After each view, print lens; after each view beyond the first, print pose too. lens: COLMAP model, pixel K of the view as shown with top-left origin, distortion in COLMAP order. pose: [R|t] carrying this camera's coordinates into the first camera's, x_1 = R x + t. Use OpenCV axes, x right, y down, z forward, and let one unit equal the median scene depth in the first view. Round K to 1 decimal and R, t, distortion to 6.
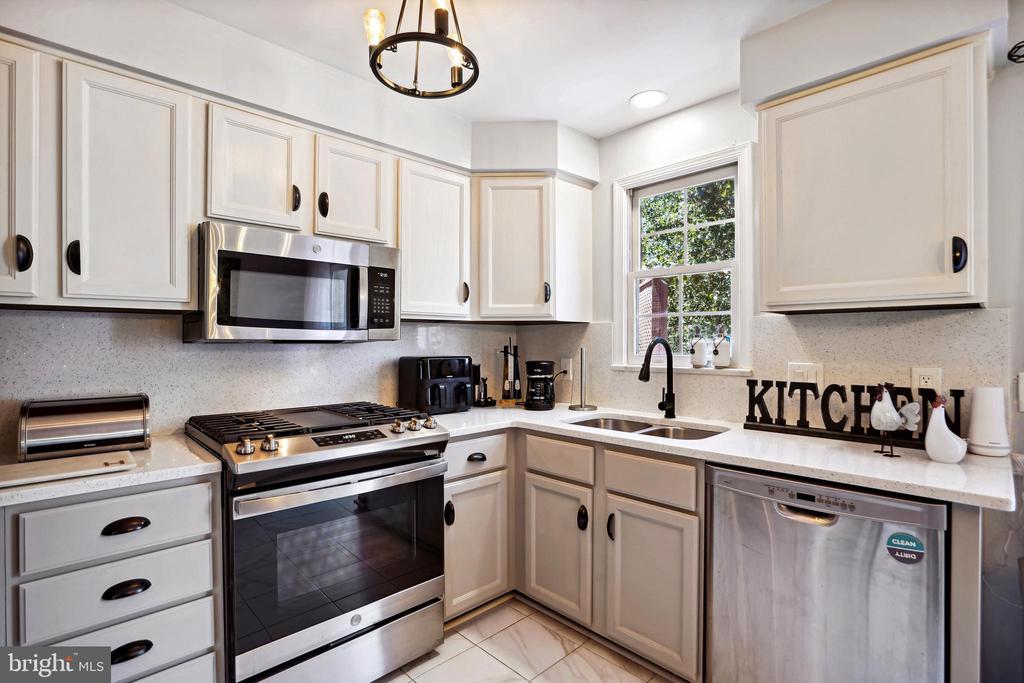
lens RADIAL K [[484.4, 0, 506.7], [0, 484.4, 341.5], [0, 0, 1]] dist [-0.023506, 0.004553]
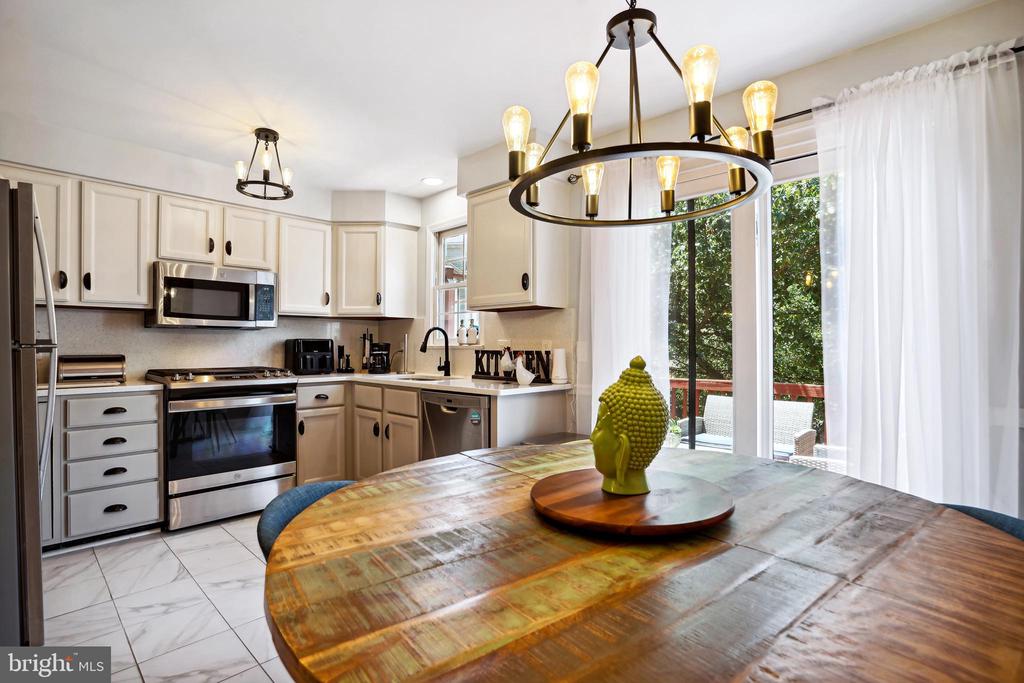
lens RADIAL K [[484.4, 0, 495.0], [0, 484.4, 340.6], [0, 0, 1]] dist [-0.023506, 0.004553]
pose [[0.999487, 0.002260, 0.031940, 0.543688], [-0.002074, 0.999981, -0.005872, 0.058163], [-0.031953, 0.005803, 0.999473, -0.782009]]
